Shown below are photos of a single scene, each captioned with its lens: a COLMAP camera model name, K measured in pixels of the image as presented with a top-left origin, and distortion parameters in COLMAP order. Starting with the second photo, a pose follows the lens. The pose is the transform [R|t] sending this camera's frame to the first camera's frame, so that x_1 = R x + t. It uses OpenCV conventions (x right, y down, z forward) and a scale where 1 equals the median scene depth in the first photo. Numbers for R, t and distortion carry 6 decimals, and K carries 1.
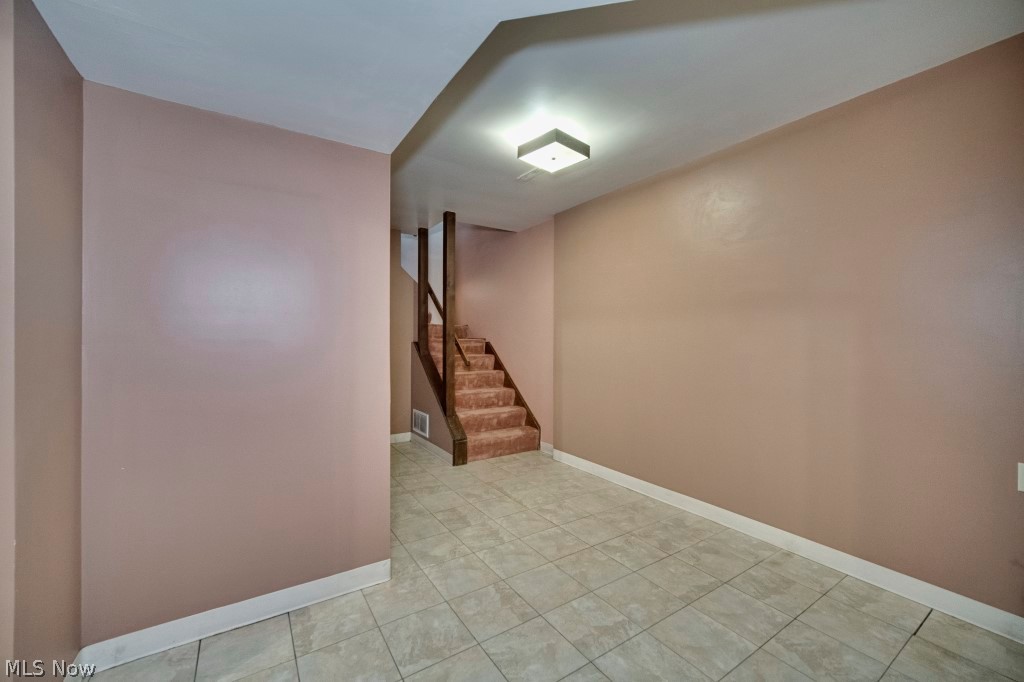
lens RADIAL K [[405.7, 0, 509.6], [0, 405.7, 340.9], [0, 0, 1]] dist [-0.001394, -0.000392]
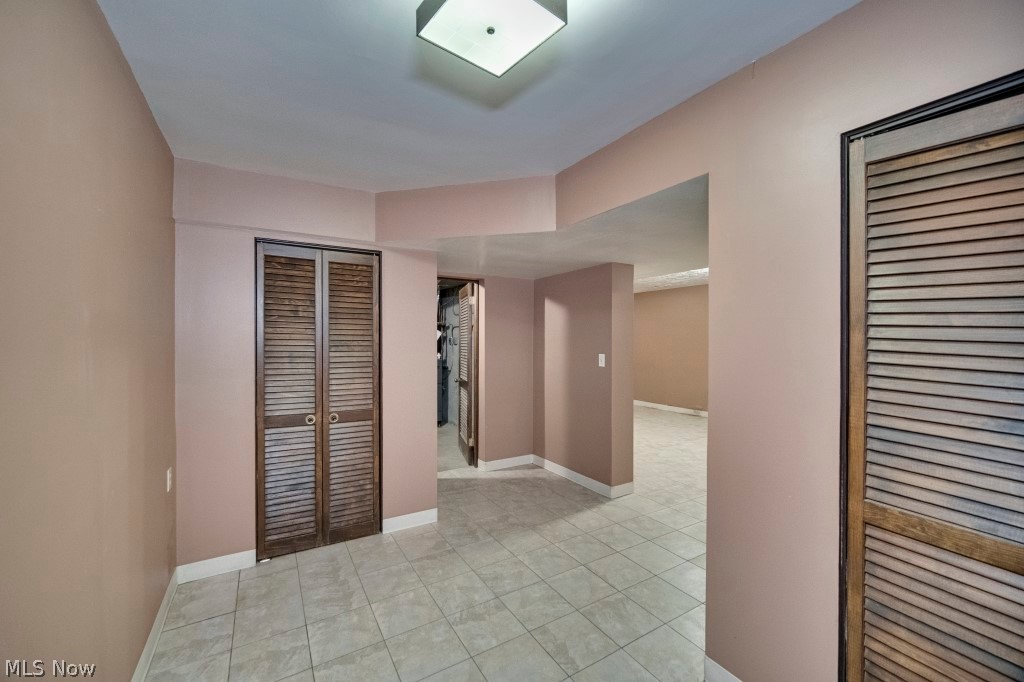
lens RADIAL K [[405.7, 0, 509.6], [0, 405.7, 340.9], [0, 0, 1]] dist [-0.001394, -0.000392]
pose [[-0.999318, -0.007615, 0.036122, 0.094440], [-0.007307, 0.999936, 0.008640, -0.130058], [-0.036185, 0.008370, -0.999310, 2.107713]]
